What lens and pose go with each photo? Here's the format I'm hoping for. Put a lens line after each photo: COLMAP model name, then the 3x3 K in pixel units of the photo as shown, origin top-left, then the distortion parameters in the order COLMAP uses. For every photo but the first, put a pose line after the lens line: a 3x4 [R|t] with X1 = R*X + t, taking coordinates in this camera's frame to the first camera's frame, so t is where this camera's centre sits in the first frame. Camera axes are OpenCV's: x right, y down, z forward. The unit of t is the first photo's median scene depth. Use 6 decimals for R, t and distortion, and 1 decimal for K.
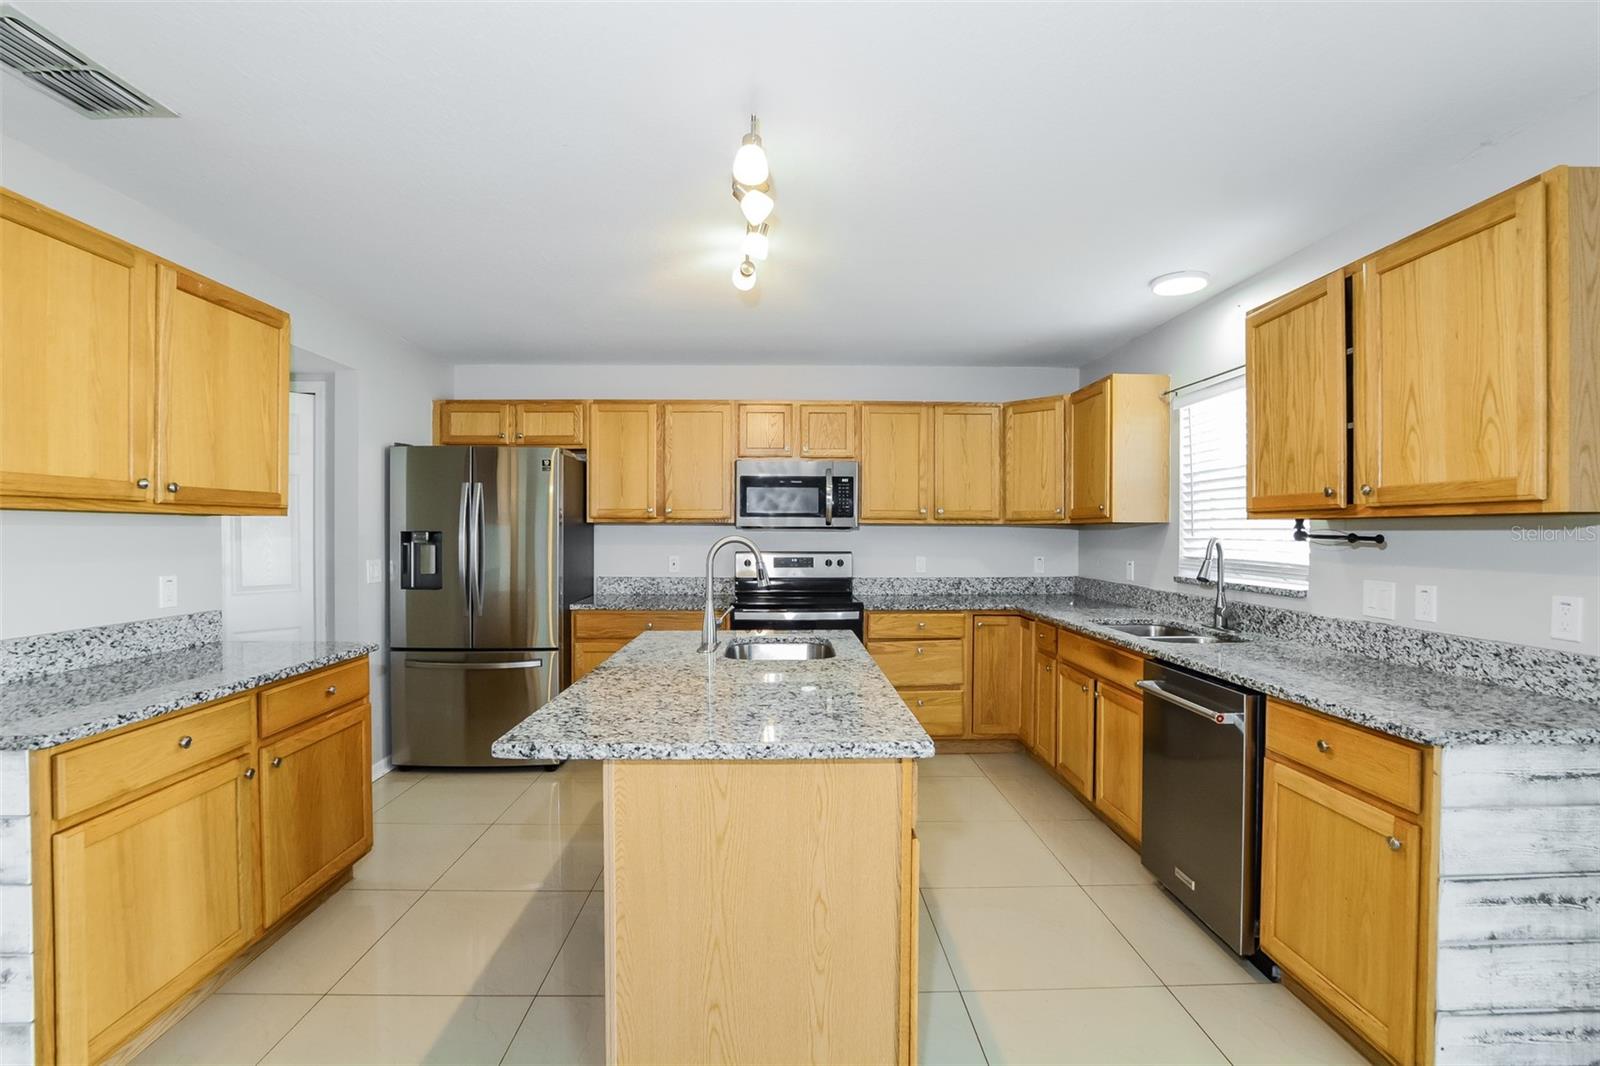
lens RADIAL K [[729.4, 0, 800.0], [0, 729.4, 533.0], [0, 0, 1]] dist [-0.002173, -0.000269]
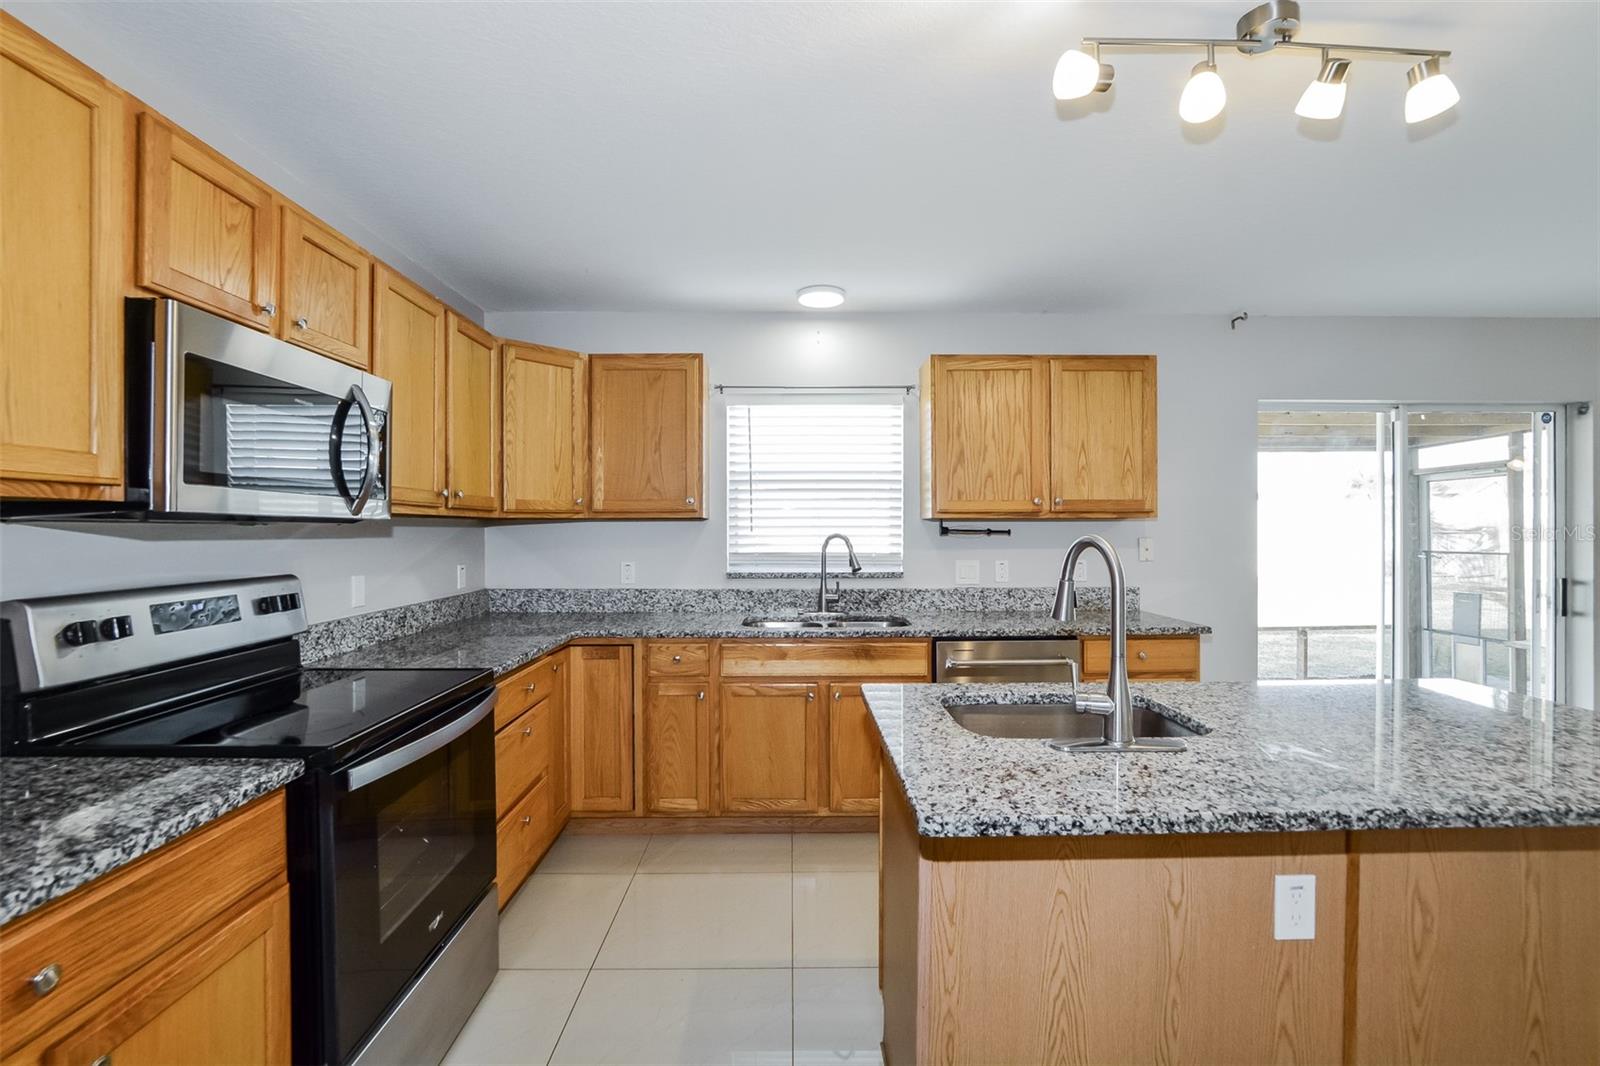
lens RADIAL K [[704.4, 0, 800.0], [0, 704.4, 533.0], [0, 0, 1]] dist [-0.002371, 0.000117]
pose [[0.020637, -0.008248, 0.999753, -0.540031], [0.005282, 0.999953, 0.008140, -0.003300], [-0.999773, 0.005113, 0.020679, 1.049598]]
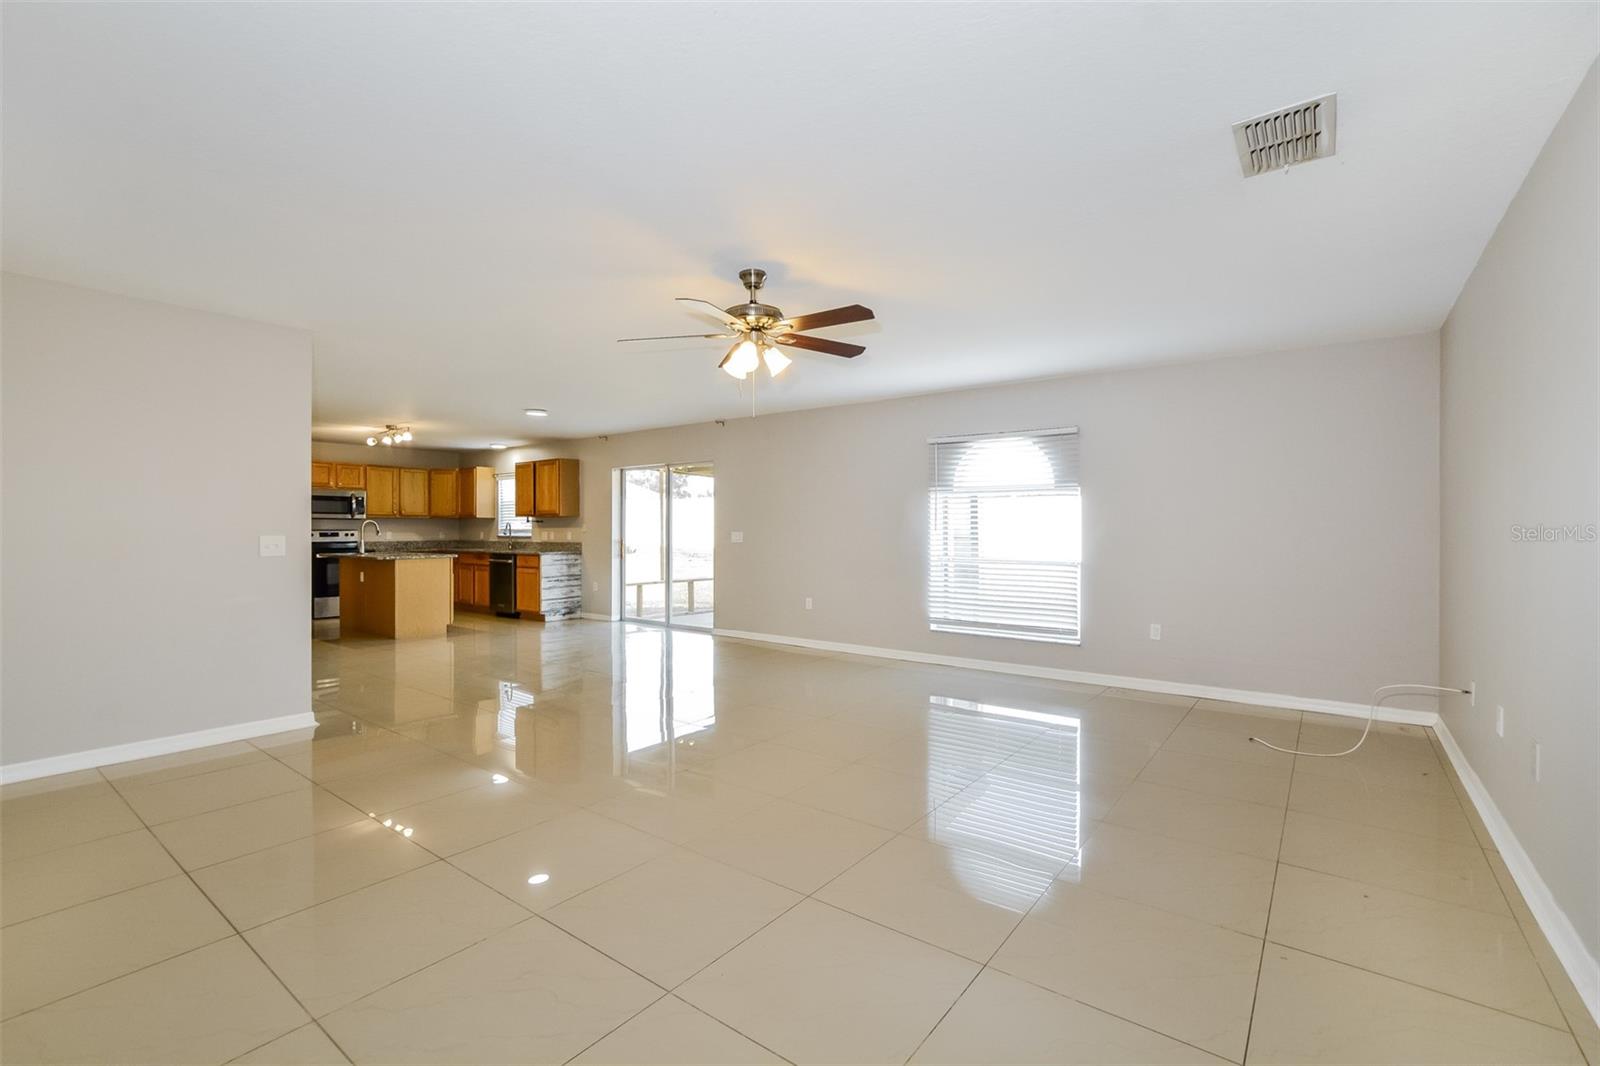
lens RADIAL K [[704.4, 0, 800.0], [0, 704.4, 533.0], [0, 0, 1]] dist [-0.002371, 0.000117]
pose [[0.634932, -0.003720, 0.772559, -1.147620], [0.003850, 0.999991, 0.001651, 0.058062], [-0.772558, 0.001926, 0.634941, -2.215867]]
